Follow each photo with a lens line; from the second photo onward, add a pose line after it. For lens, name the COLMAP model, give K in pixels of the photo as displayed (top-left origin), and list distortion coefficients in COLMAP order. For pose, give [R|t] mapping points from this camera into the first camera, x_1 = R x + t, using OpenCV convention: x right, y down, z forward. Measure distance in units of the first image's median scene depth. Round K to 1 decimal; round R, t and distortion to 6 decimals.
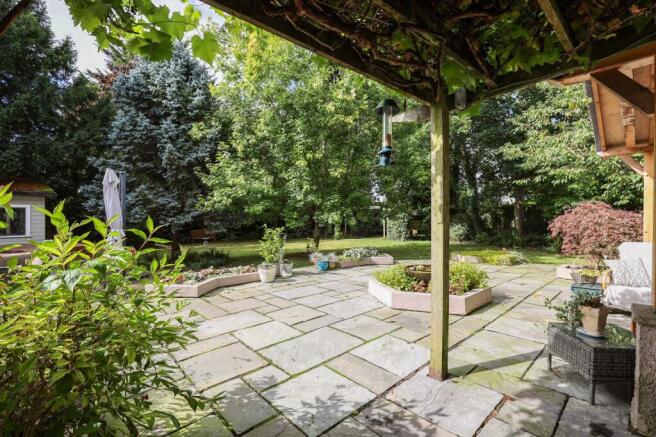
lens RADIAL K [[300.1, 0, 330.7], [0, 300.1, 219.8], [0, 0, 1]] dist [-0.017742, -0.001070]
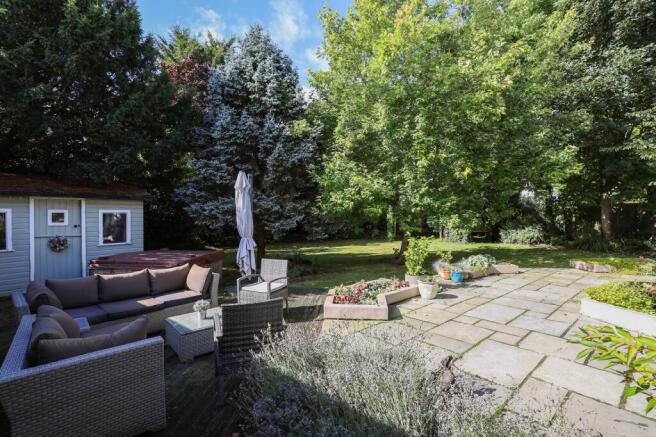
lens RADIAL K [[300.1, 0, 324.6], [0, 300.1, 218.1], [0, 0, 1]] dist [-0.017742, -0.001070]
pose [[0.999139, -0.003373, -0.041361, -0.347478], [0.003326, 0.999994, -0.001200, -0.020536], [0.041364, 0.001062, 0.999144, 0.072191]]
